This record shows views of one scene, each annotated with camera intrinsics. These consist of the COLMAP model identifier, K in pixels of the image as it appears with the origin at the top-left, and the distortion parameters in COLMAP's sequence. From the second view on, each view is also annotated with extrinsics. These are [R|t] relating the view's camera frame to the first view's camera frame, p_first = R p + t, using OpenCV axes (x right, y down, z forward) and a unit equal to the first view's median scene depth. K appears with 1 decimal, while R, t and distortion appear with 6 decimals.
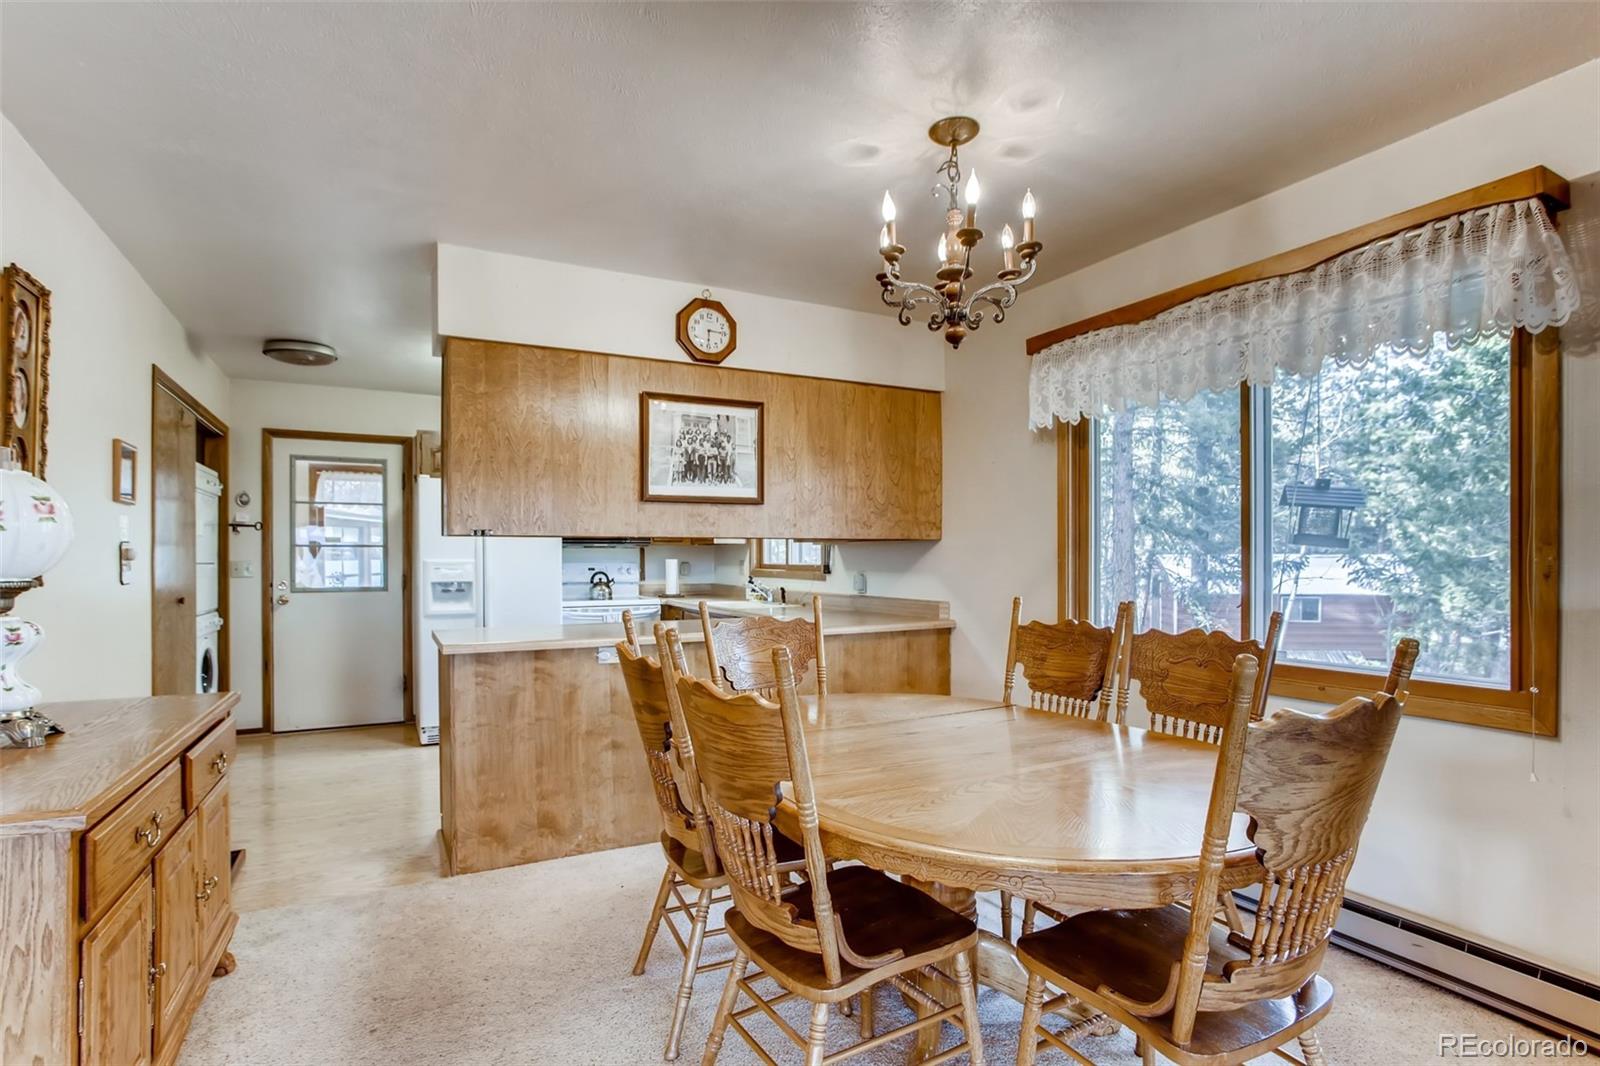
lens RADIAL K [[791.8, 0, 799.7], [0, 791.8, 559.0], [0, 0, 1]] dist [-0.001480, 0.000226]
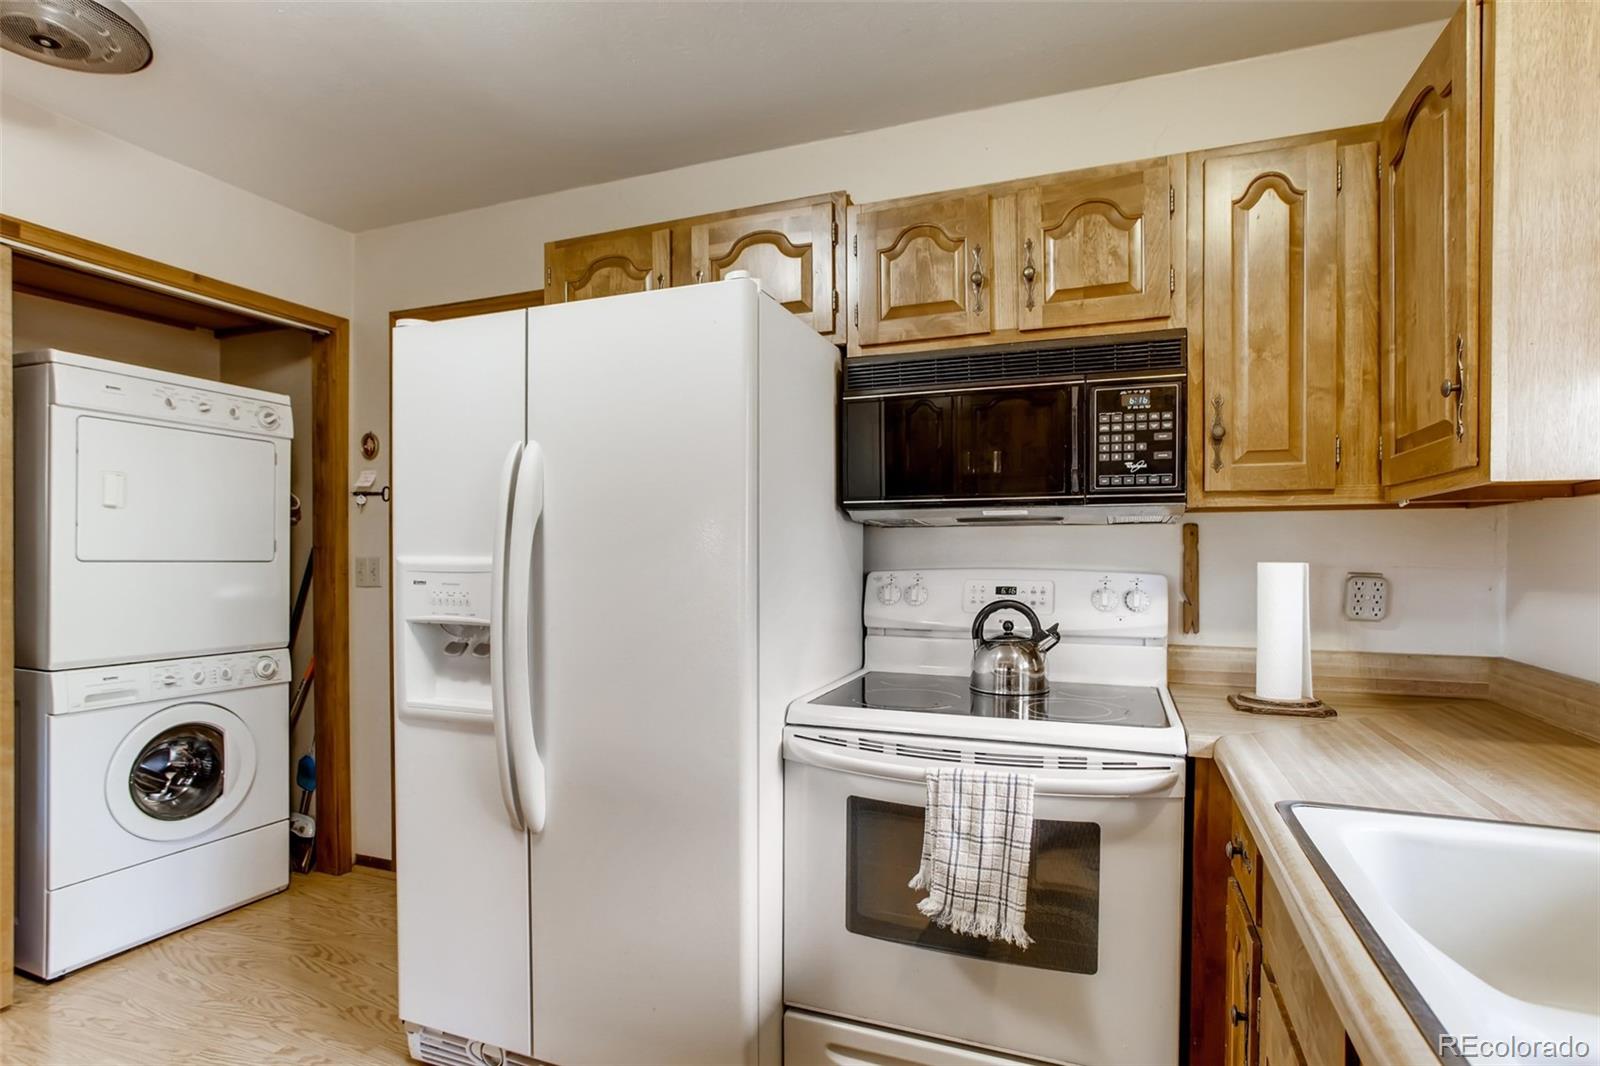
lens RADIAL K [[791.6, 0, 800.0], [0, 791.6, 533.0], [0, 0, 1]] dist [-0.003791, 0.000943]
pose [[0.661702, -0.013821, -0.749640, -0.088123], [-0.008558, 0.999626, -0.025983, -0.002564], [0.749718, 0.023608, 0.661336, 0.895274]]
